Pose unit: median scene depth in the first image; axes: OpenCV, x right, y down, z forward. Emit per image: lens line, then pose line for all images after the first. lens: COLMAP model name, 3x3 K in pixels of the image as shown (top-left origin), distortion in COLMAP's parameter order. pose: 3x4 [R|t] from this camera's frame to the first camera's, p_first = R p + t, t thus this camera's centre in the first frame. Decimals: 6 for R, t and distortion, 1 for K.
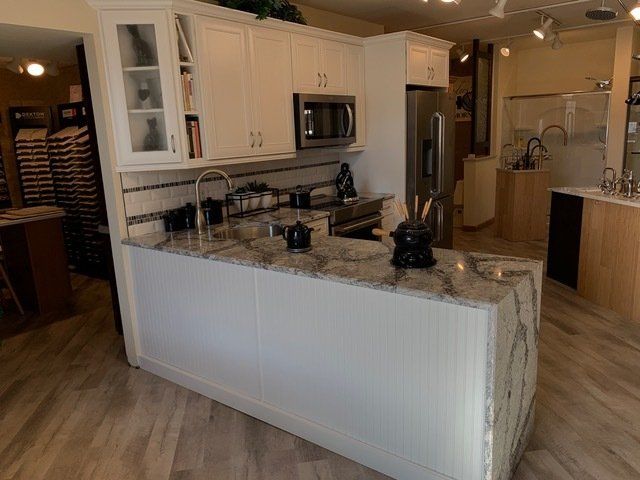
lens RADIAL K [[485.3, 0, 318.2], [0, 485.3, 235.9], [0, 0, 1]] dist [0.035648, -0.042452]
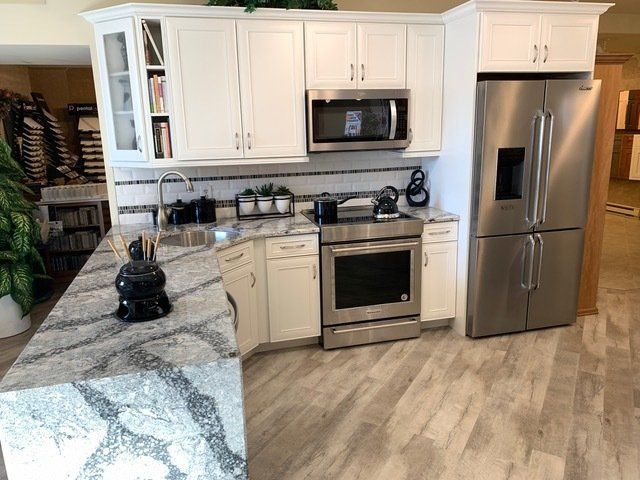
lens RADIAL K [[485.3, 0, 322.0], [0, 485.3, 233.0], [0, 0, 1]] dist [0.035648, -0.042452]
pose [[0.792159, 0.159373, -0.589139, 0.603806], [-0.140730, 0.986989, 0.077772, -0.122349], [0.593868, 0.021302, 0.804281, 0.348253]]
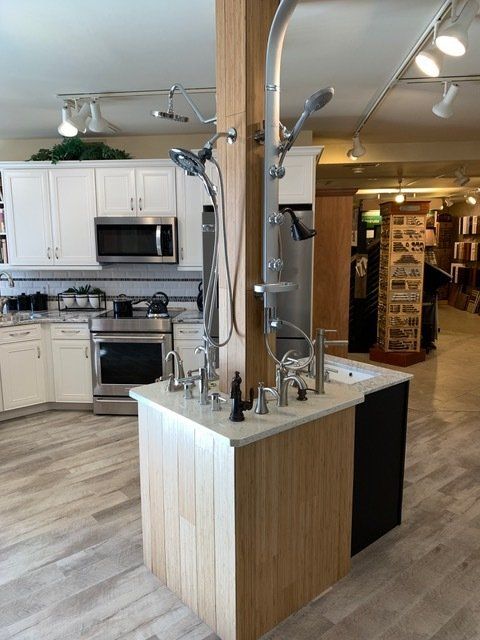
lens RADIAL K [[485.3, 0, 240.0], [0, 485.3, 314.3], [0, 0, 1]] dist [0.035648, -0.042452]
pose [[0.536232, 0.171237, -0.826519, 1.313688], [-0.198418, 0.977339, 0.073753, -0.244414], [0.820418, 0.124447, 0.558056, 0.729325]]
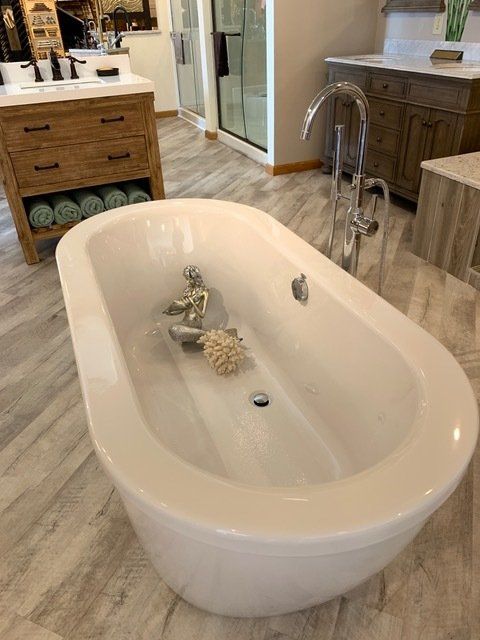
lens RADIAL K [[485.3, 0, 241.5], [0, 485.3, 315.7], [0, 0, 1]] dist [0.035648, -0.042452]
pose [[0.873252, 0.274111, -0.402856, 2.094117], [-0.109660, 0.916111, 0.385636, -0.122070], [0.474768, -0.292581, 0.830055, 0.480370]]
